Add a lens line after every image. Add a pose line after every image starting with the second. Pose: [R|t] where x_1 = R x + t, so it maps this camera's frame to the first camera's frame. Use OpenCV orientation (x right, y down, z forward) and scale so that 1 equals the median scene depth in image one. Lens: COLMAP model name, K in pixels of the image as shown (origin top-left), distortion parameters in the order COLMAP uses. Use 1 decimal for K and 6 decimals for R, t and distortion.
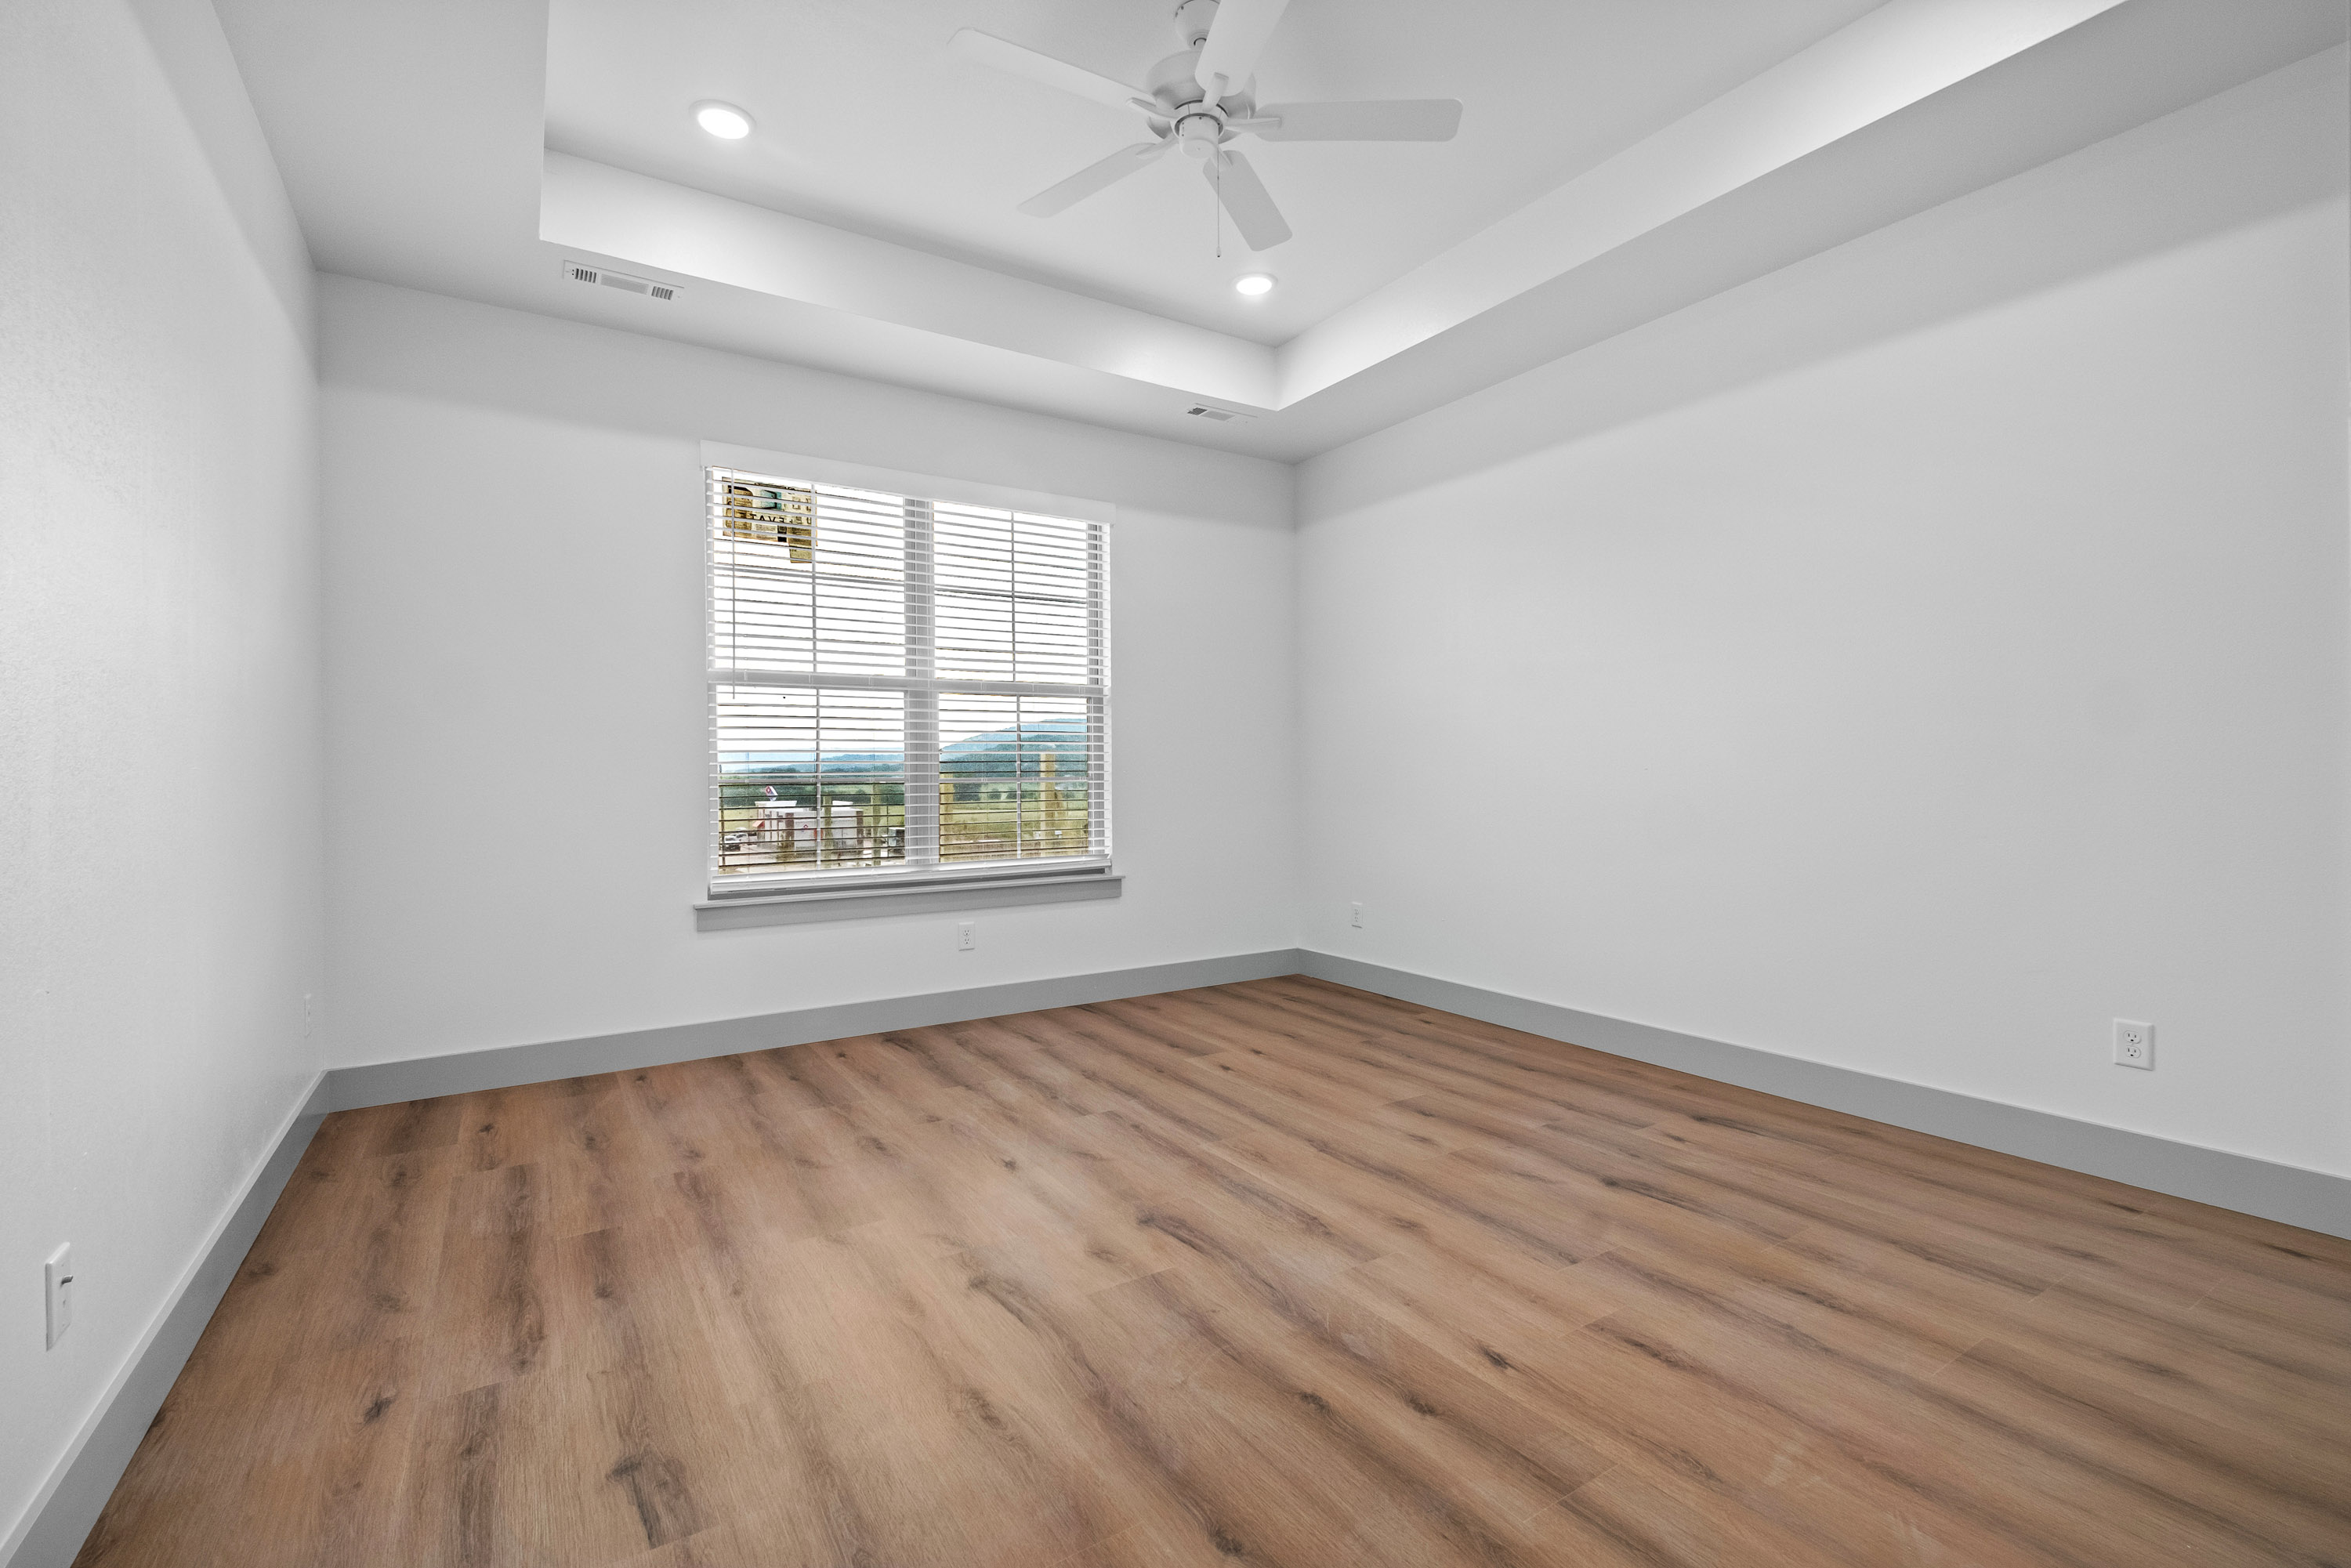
lens RADIAL K [[1044.5, 0, 1175.5], [0, 1044.5, 784.0], [0, 0, 1]] dist [0.004729, -0.000155]
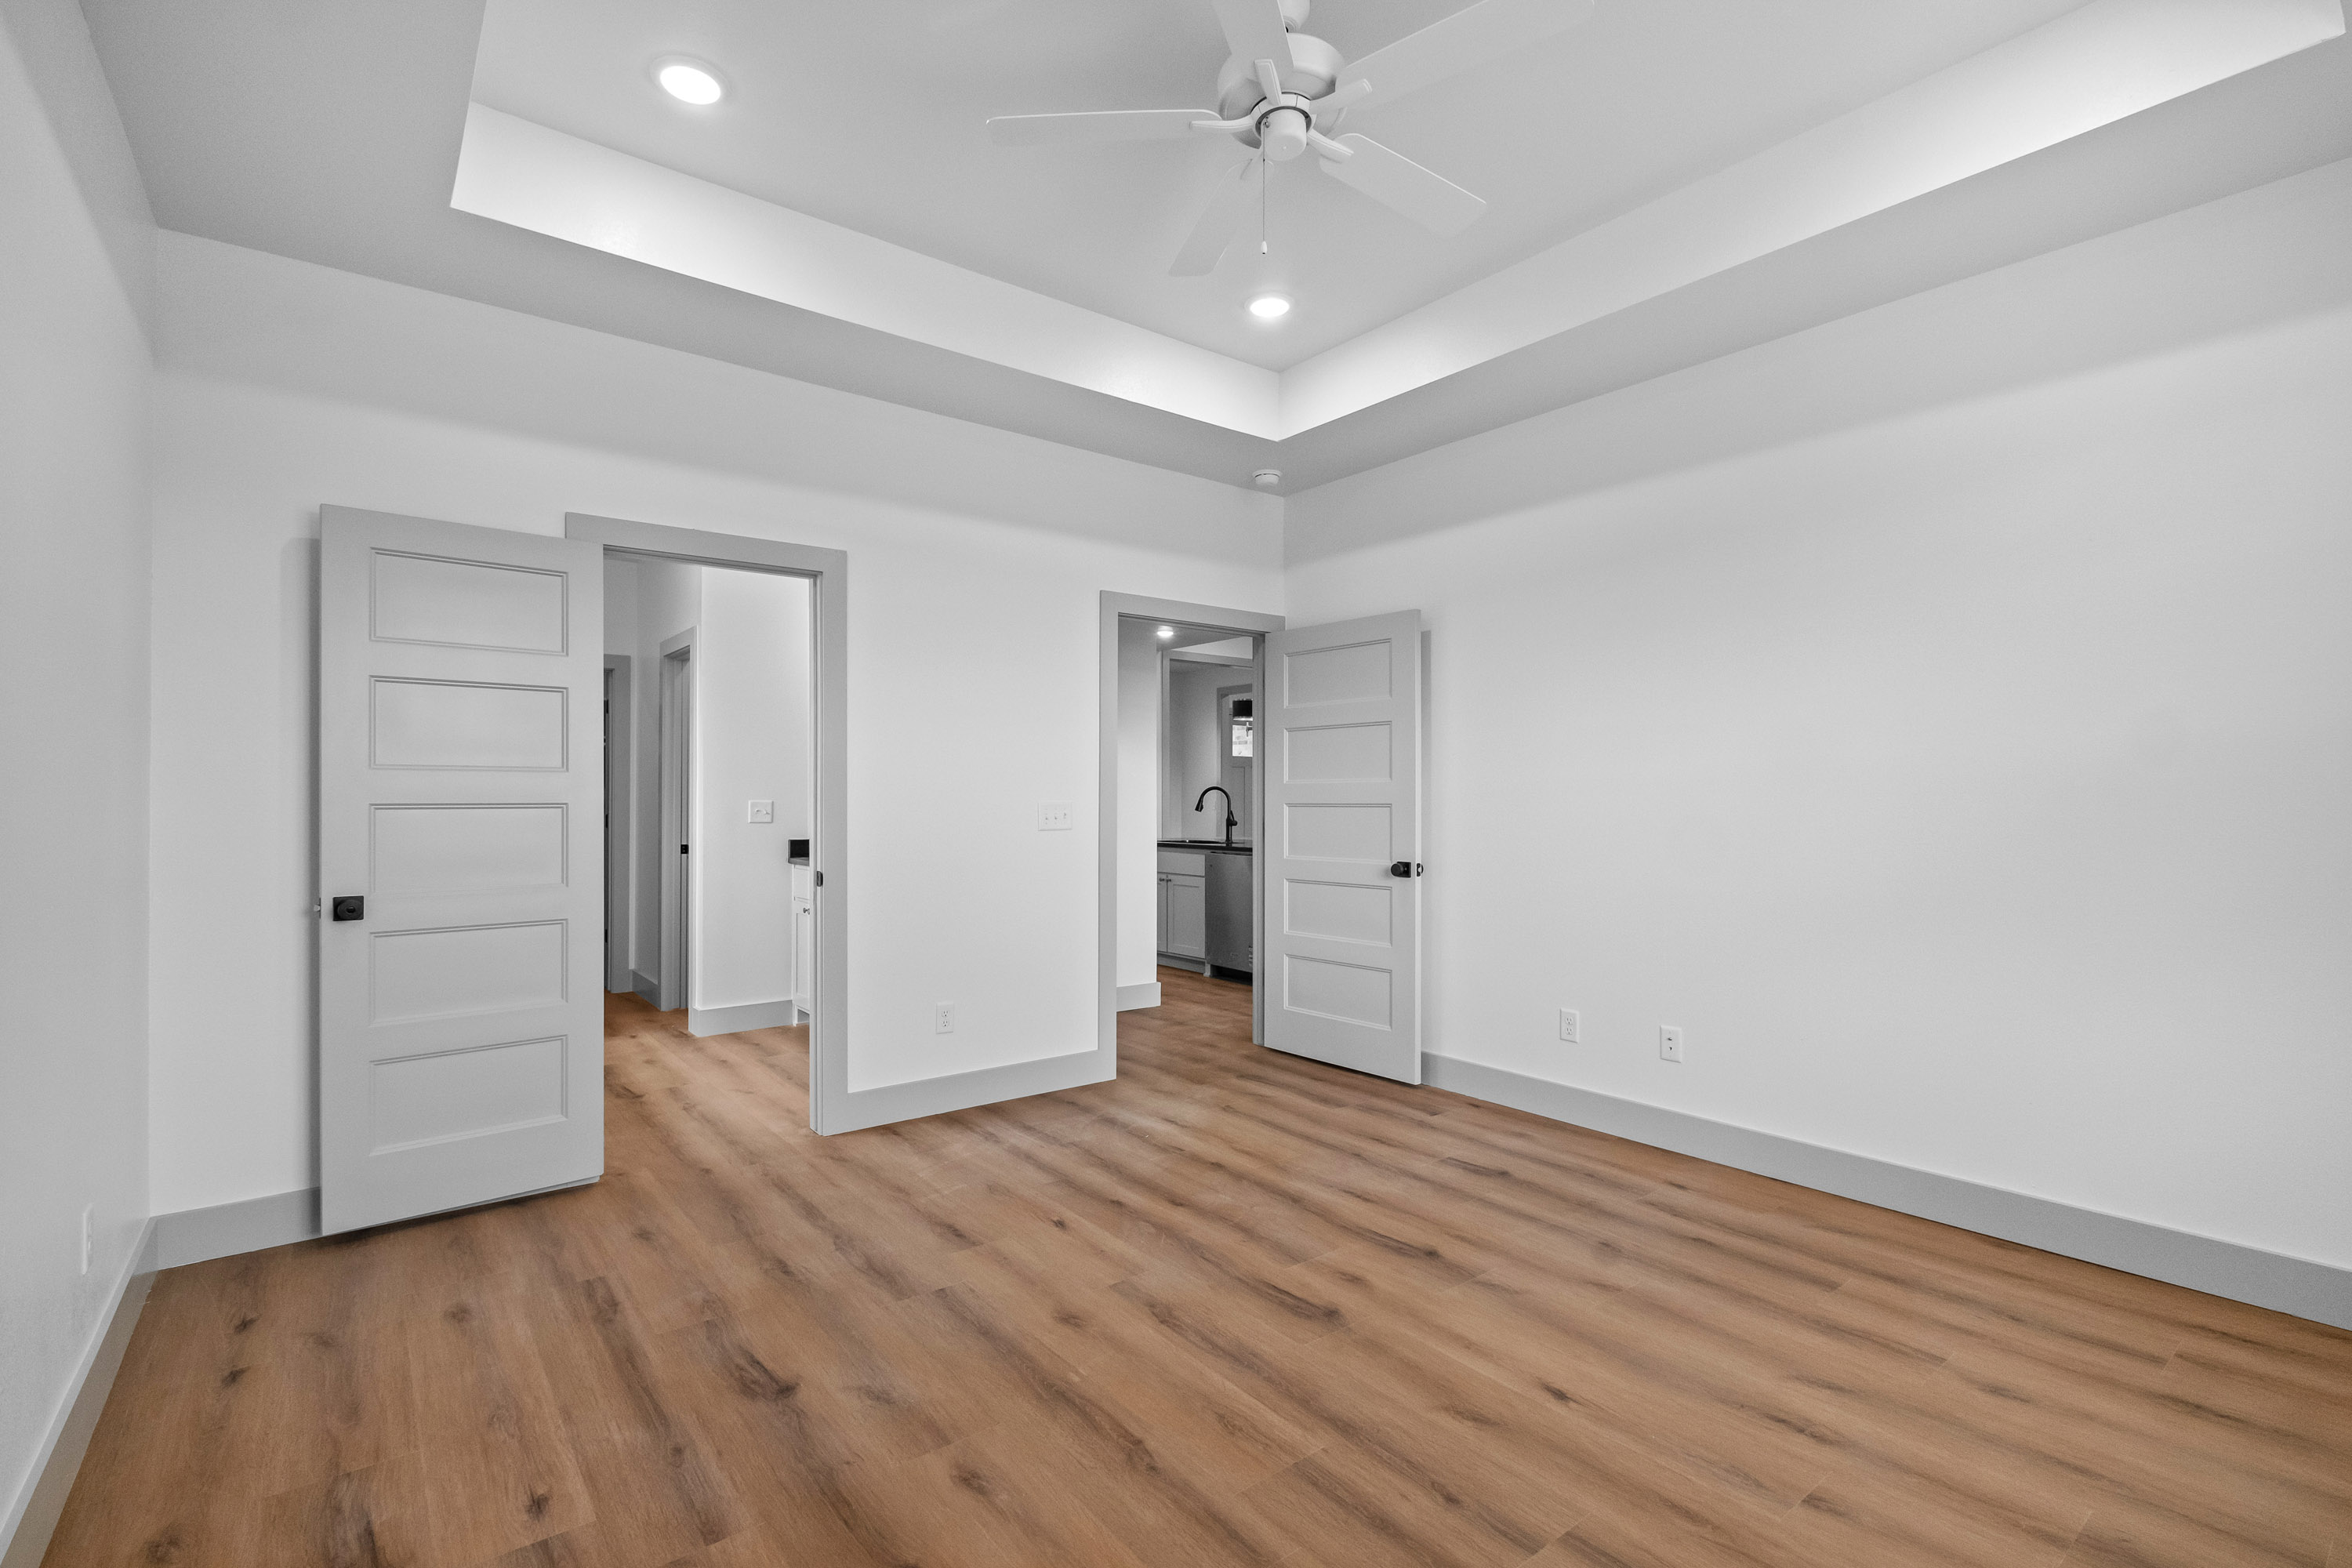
lens RADIAL K [[1045.0, 0, 1176.0], [0, 1045.0, 784.0], [0, 0, 1]] dist [0.004729, -0.000155]
pose [[-0.996101, 0.005608, -0.088047, 0.199972], [0.006035, 0.999971, -0.004593, -0.079446], [0.088018, -0.005107, -0.996106, 1.937090]]
